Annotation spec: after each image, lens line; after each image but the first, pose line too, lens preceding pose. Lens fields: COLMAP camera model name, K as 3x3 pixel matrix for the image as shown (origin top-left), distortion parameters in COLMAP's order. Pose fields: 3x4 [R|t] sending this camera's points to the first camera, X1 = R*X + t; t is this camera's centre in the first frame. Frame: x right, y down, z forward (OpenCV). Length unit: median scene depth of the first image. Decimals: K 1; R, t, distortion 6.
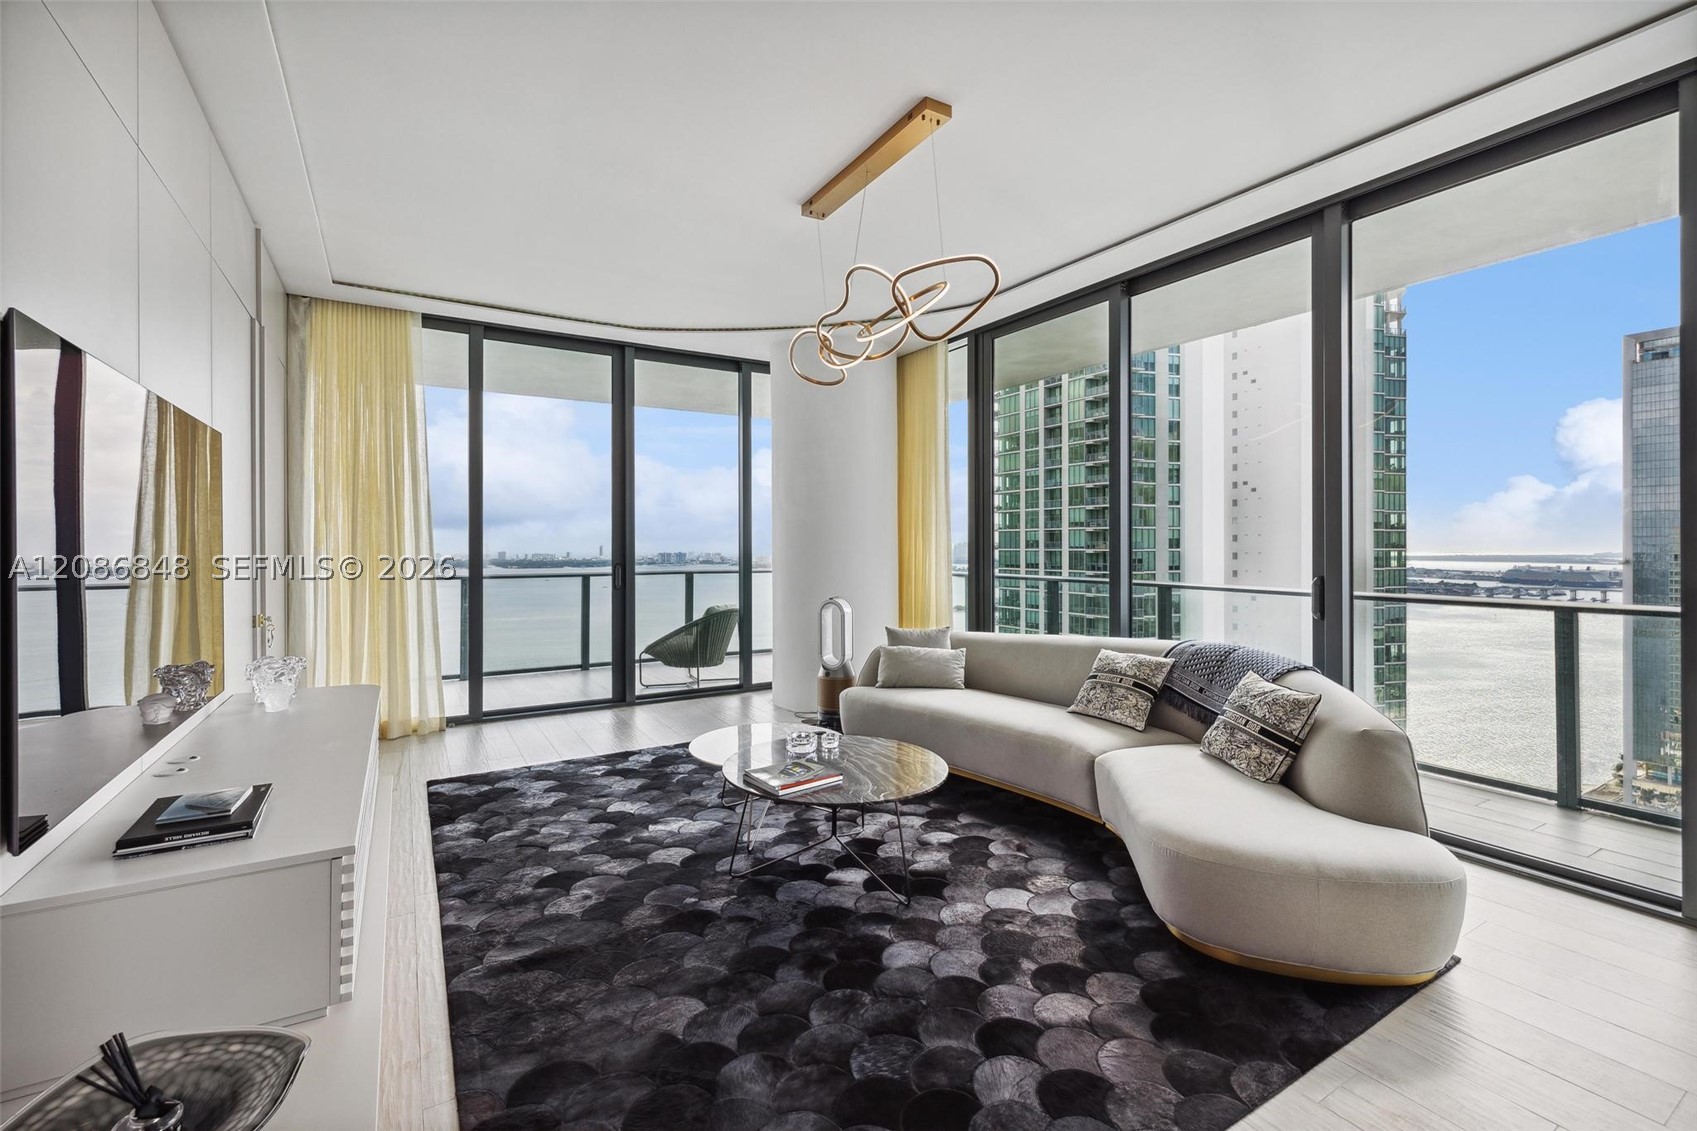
lens RADIAL K [[729.2, 0, 830.2], [0, 729.2, 542.7], [0, 0, 1]] dist [0.004224, -0.000633]
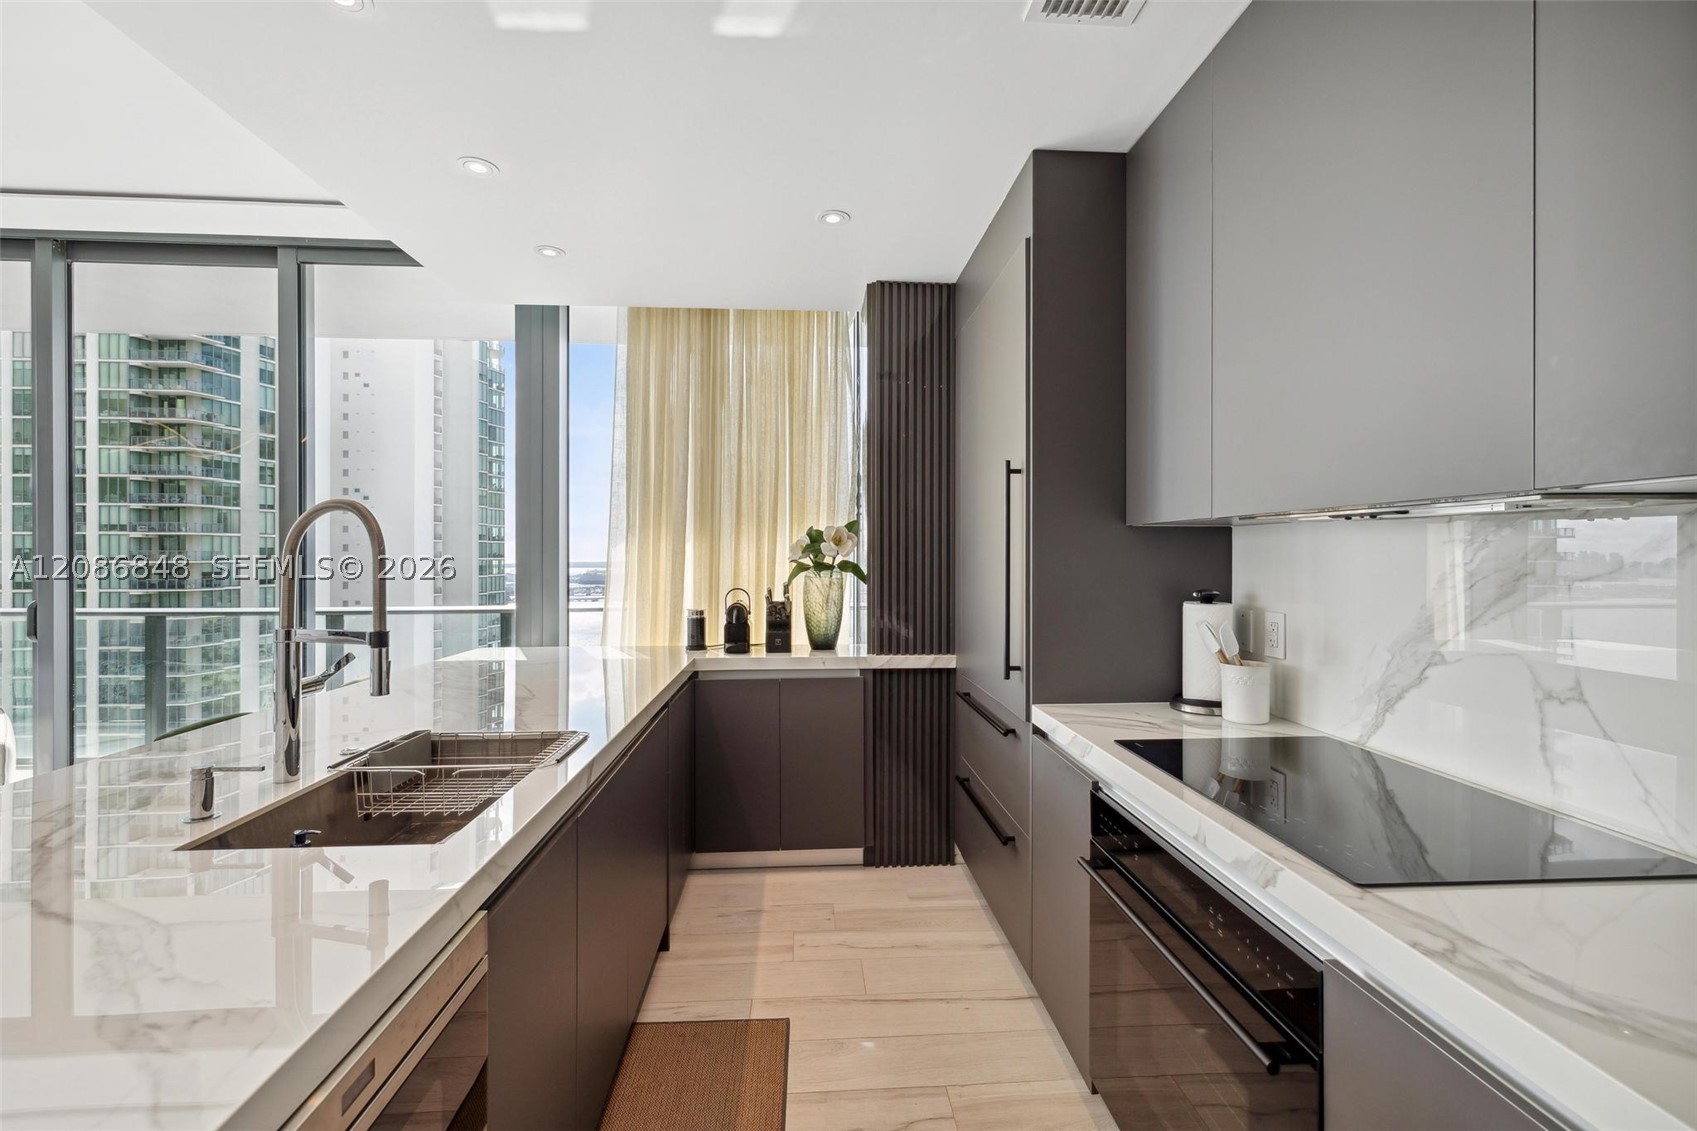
lens RADIAL K [[729.2, 0, 852.2], [0, 729.2, 554.6], [0, 0, 1]] dist [0.004224, -0.000633]
pose [[0.451504, -0.000546, 0.892269, 0.183803], [-0.002552, 0.999995, 0.001903, -0.015552], [-0.892265, -0.003136, 0.451501, -0.352316]]
